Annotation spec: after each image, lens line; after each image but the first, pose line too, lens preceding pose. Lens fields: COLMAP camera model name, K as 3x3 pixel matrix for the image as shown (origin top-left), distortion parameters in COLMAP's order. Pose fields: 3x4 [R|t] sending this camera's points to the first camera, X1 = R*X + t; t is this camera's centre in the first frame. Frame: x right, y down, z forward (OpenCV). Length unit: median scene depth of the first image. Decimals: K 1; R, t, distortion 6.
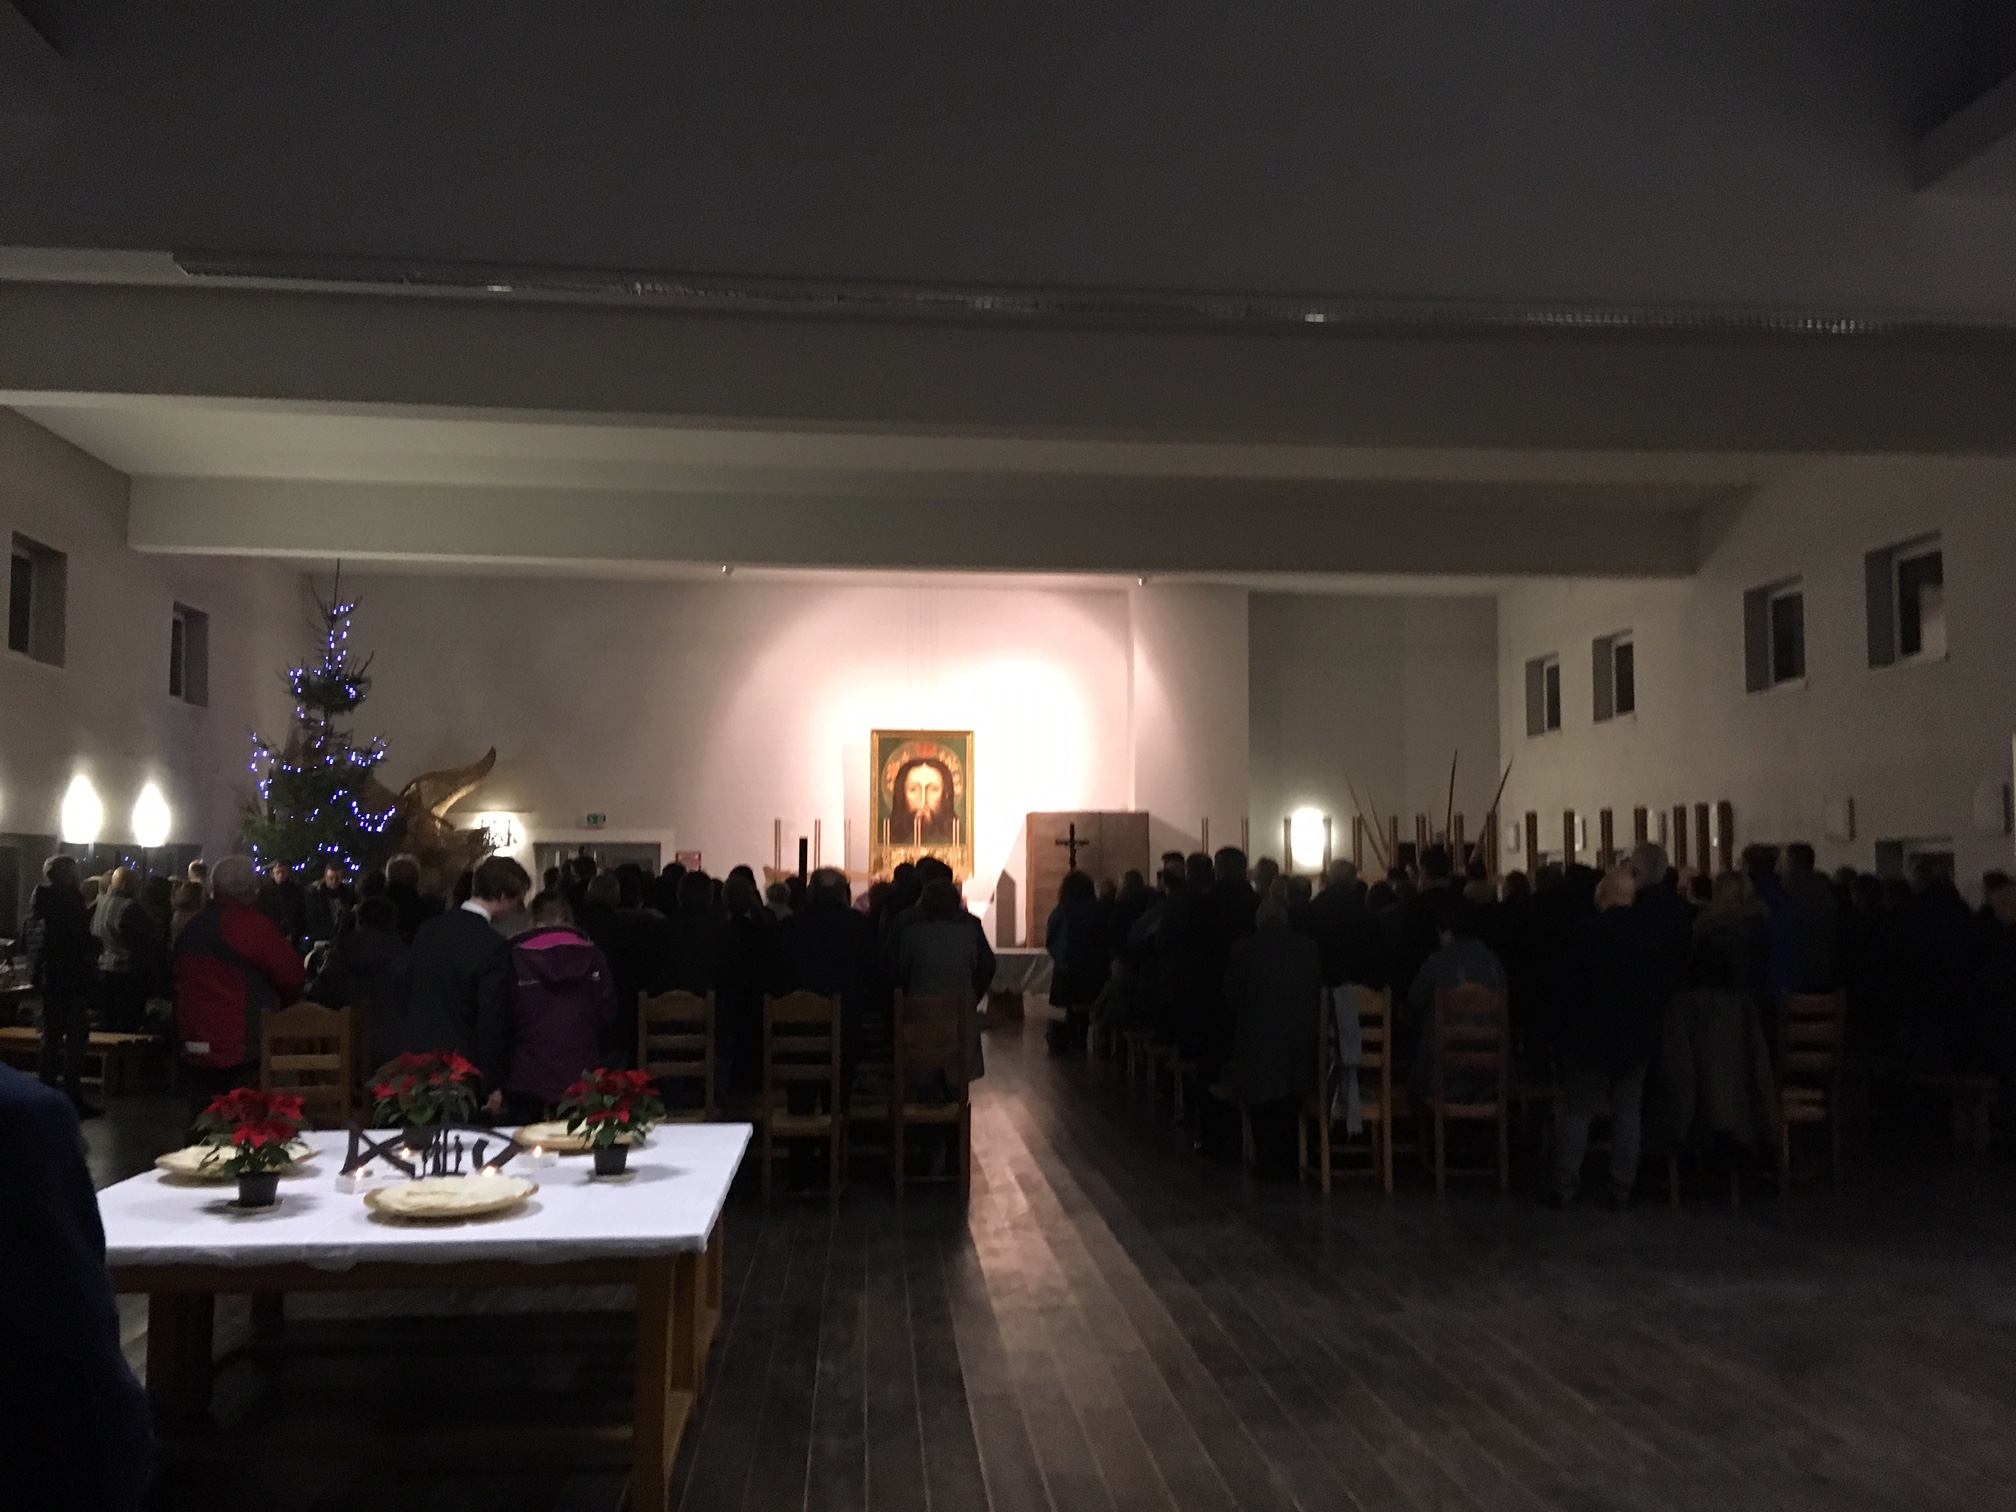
lens RADIAL K [[1655.1, 0, 1008.0], [0, 1655.1, 756.0], [0, 0, 1]] dist [0.049990, -0.007901]
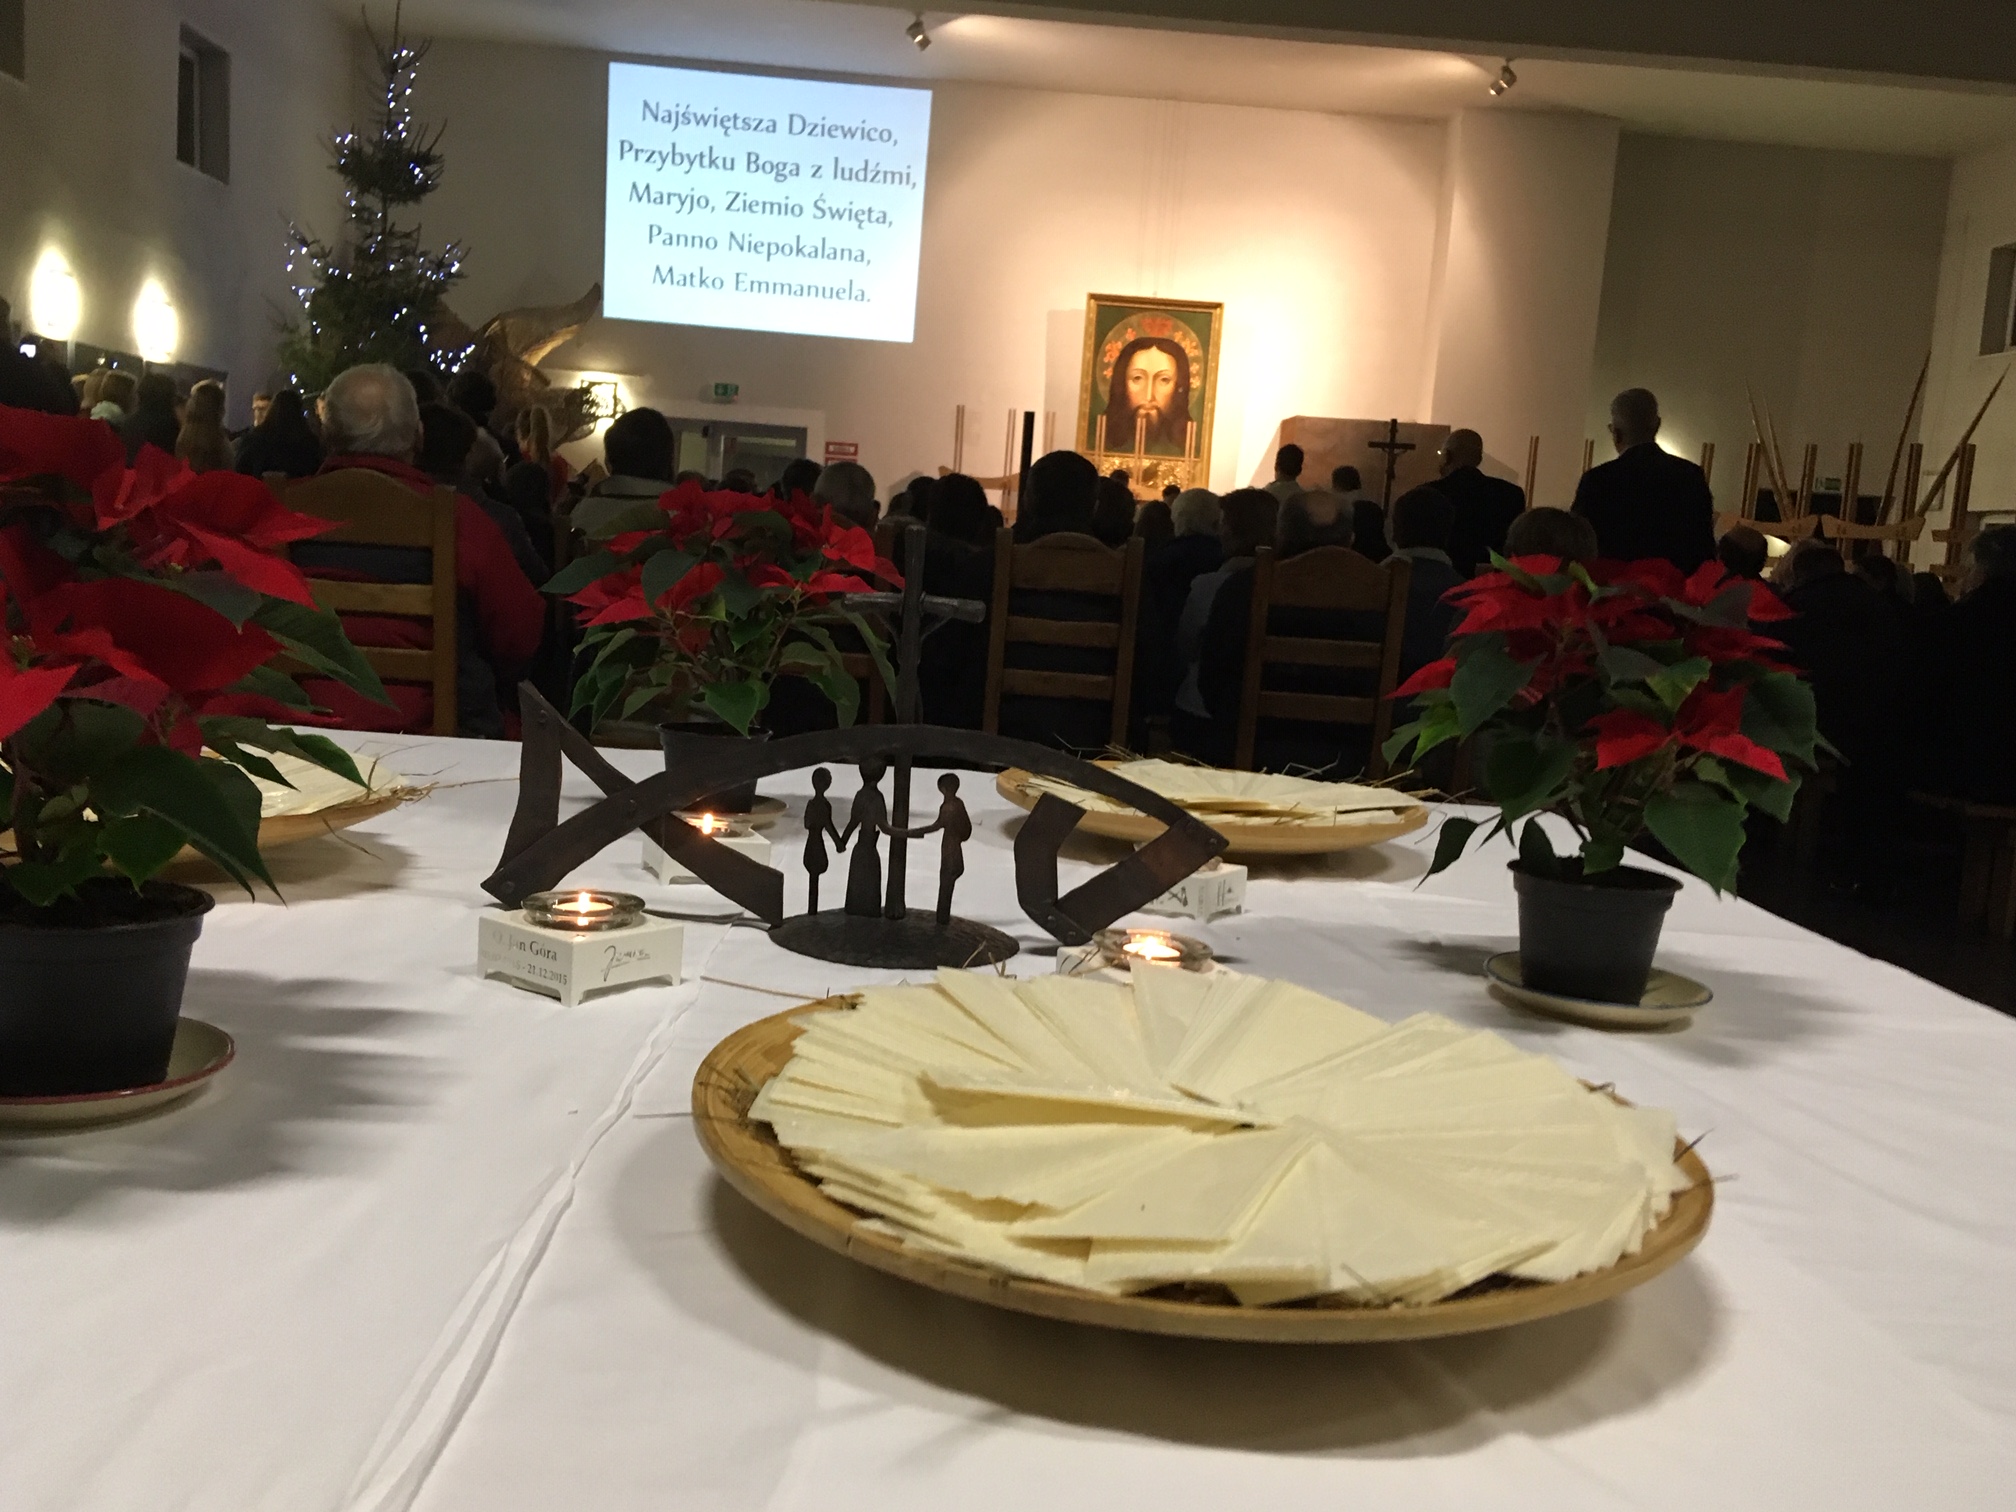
lens RADIAL K [[1808.5, 0, 1008.0], [0, 1808.5, 756.0], [0, 0, 1]] dist [0.017260, 0.011079]
pose [[0.996216, 0.071485, -0.049432, -0.077628], [-0.060877, 0.979866, 0.190148, 0.043722], [0.062030, -0.186419, 0.980510, 0.186322]]
